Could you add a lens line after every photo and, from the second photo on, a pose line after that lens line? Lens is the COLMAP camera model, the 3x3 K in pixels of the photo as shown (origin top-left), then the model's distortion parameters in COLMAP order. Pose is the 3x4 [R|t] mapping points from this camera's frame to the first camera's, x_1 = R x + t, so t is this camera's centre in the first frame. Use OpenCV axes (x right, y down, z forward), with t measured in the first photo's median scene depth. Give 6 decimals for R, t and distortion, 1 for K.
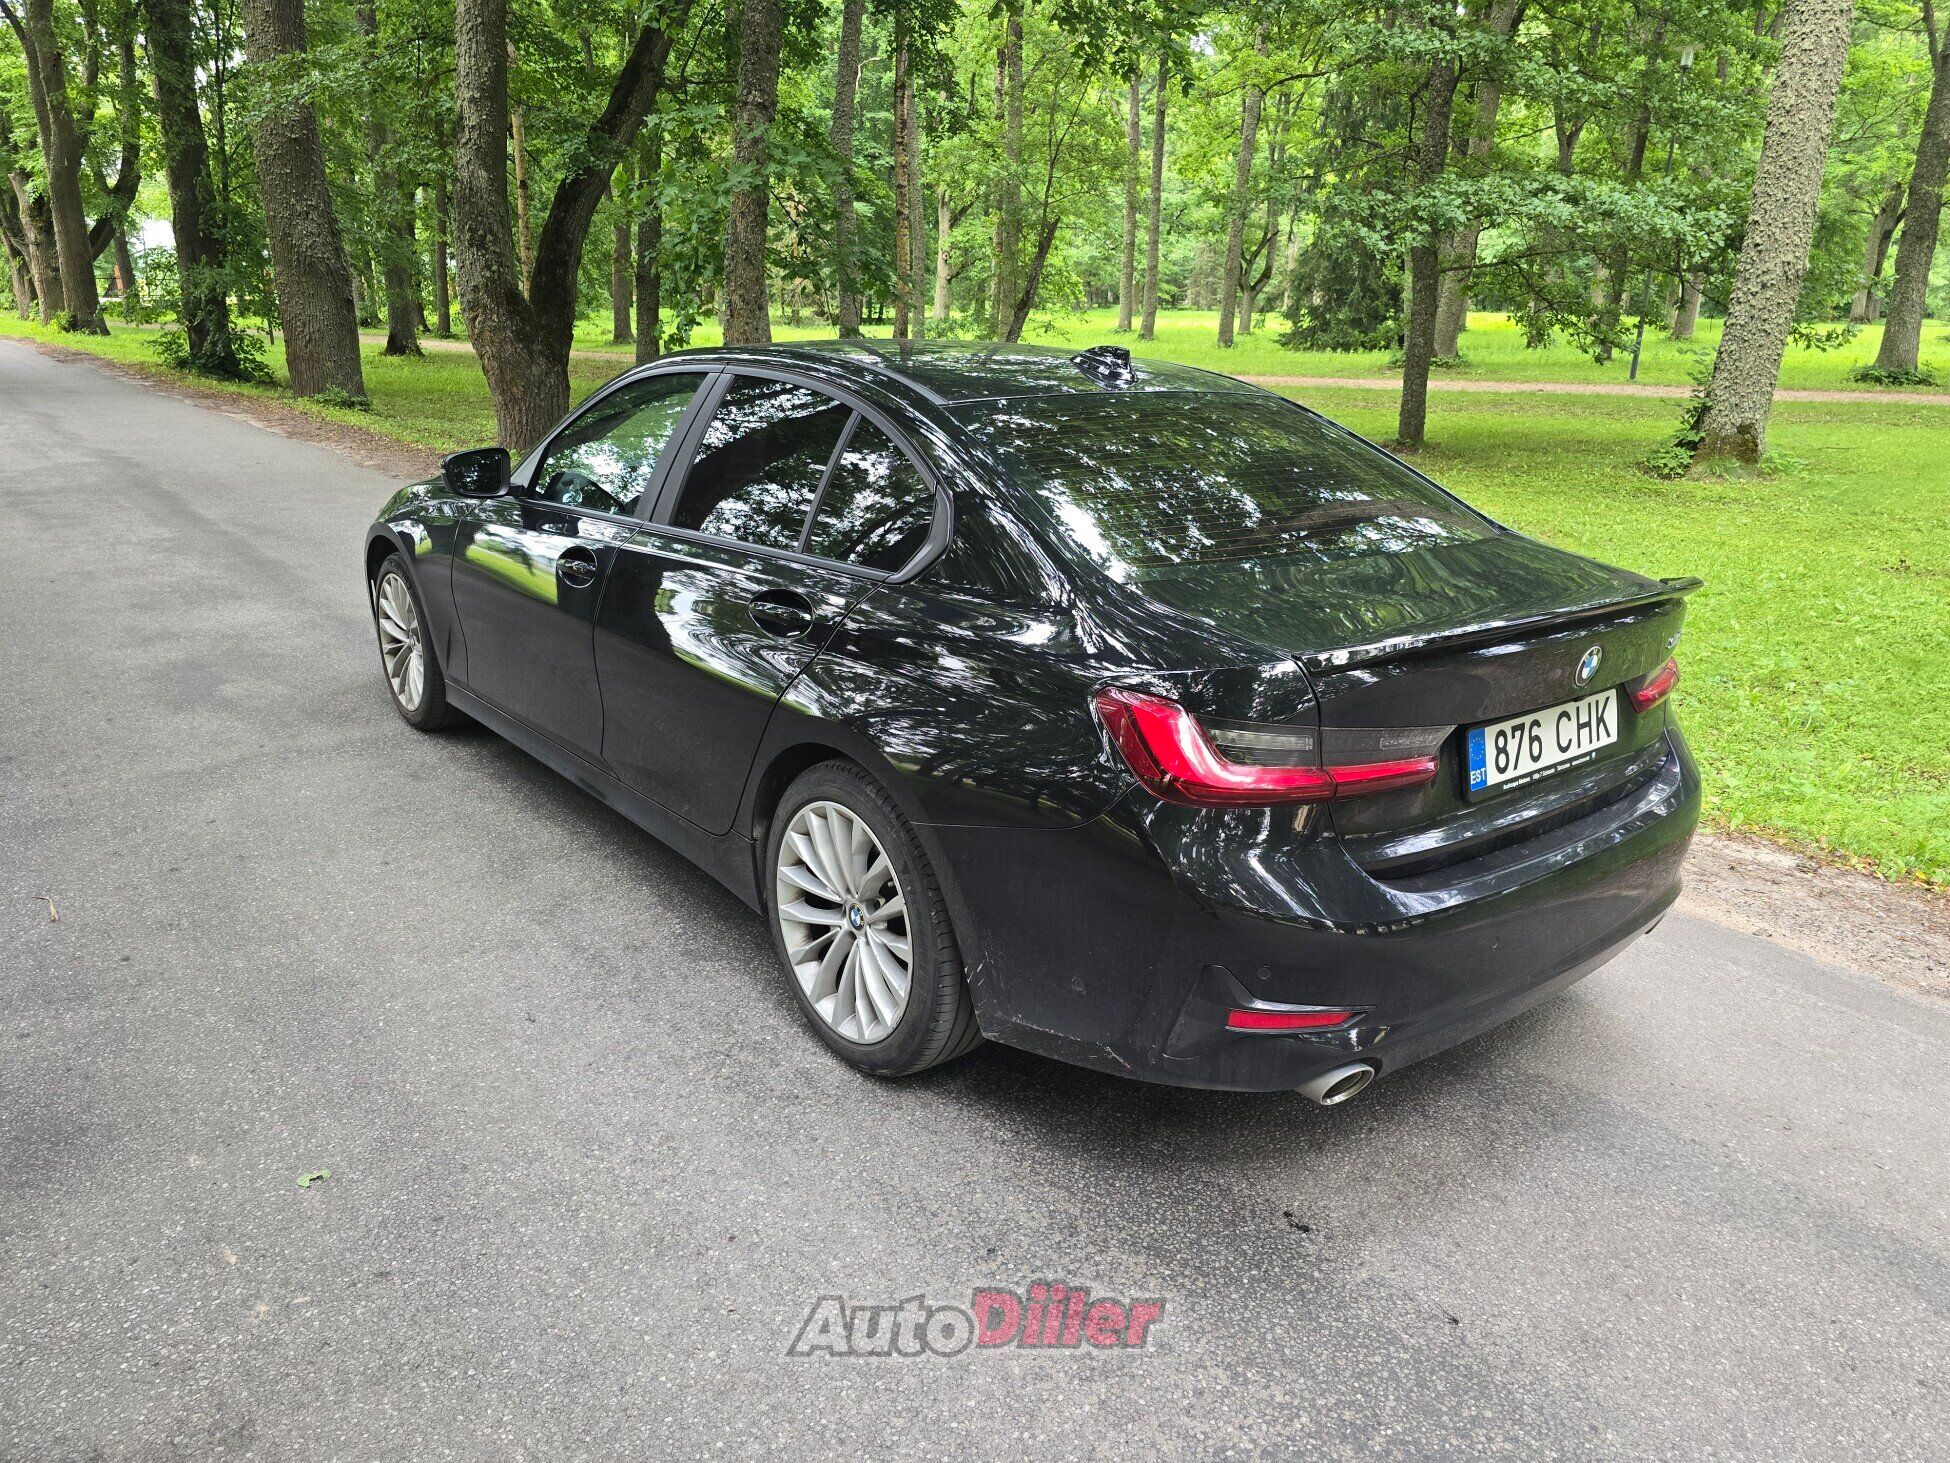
lens RADIAL K [[1273.8, 0, 977.3], [0, 1273.8, 742.7], [0, 0, 1]] dist [0.016061, -0.009155]
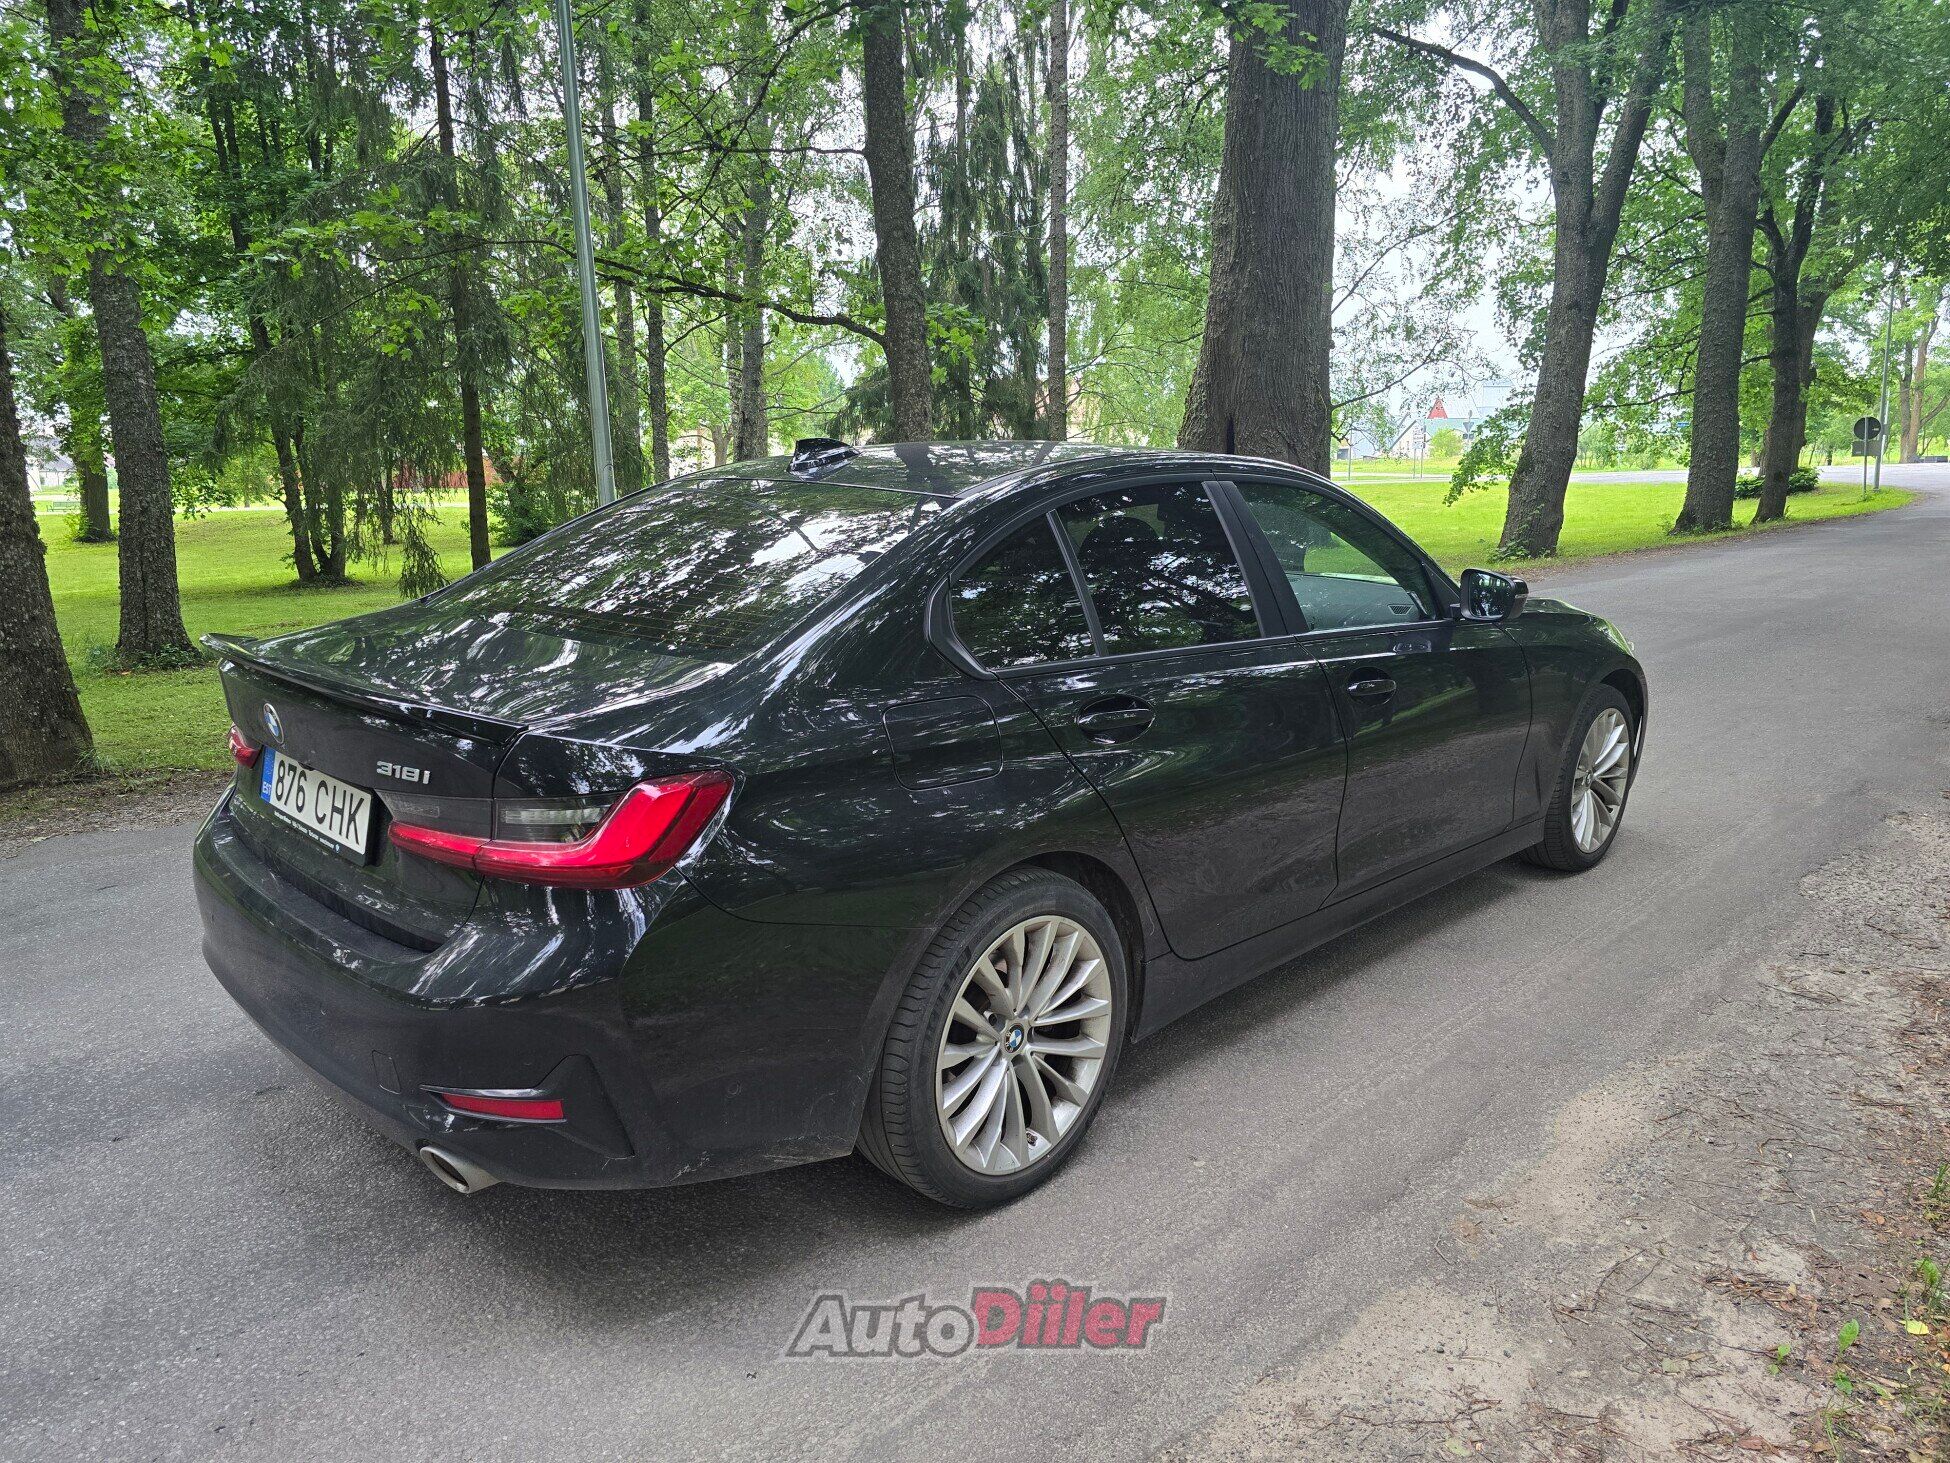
lens RADIAL K [[1273.8, 0, 964.9], [0, 1273.8, 724.5], [0, 0, 1]] dist [0.016061, -0.009155]
pose [[0.124440, 0.186066, -0.974625, 1.502622], [-0.299735, 0.943420, 0.141839, -0.360352], [0.945872, 0.274479, 0.173170, 1.314856]]
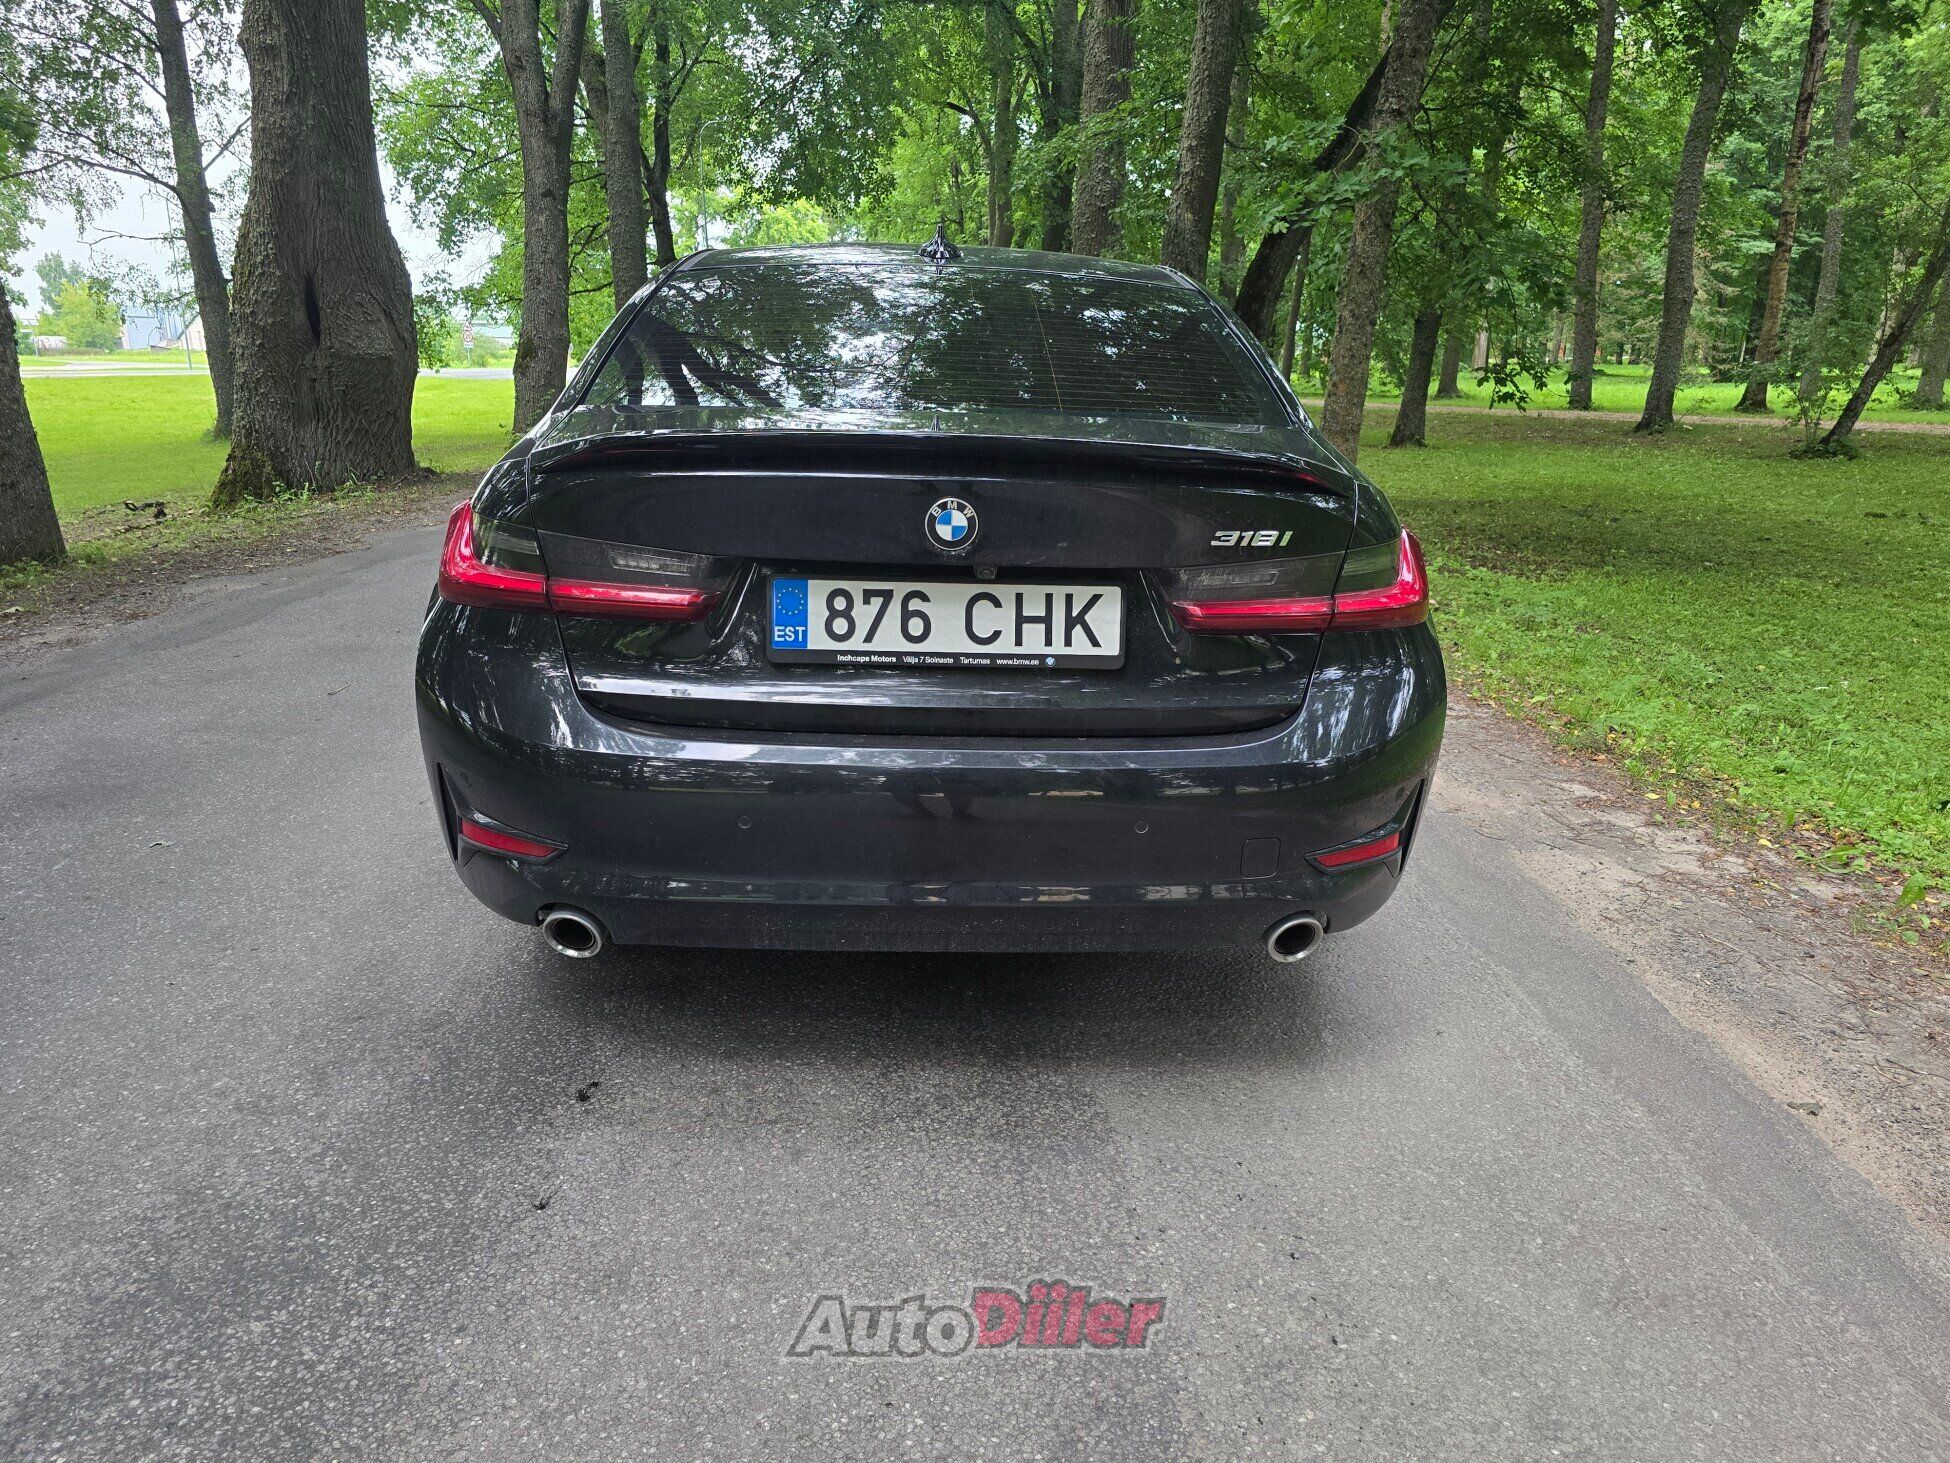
lens RADIAL K [[1273.8, 0, 962.3], [0, 1273.8, 723.3], [0, 0, 1]] dist [0.016061, -0.009155]
pose [[0.819405, 0.157085, -0.551271, 0.924825], [-0.185587, 0.982619, 0.004144, 0.056969], [0.542341, 0.098913, 0.834316, 0.340178]]
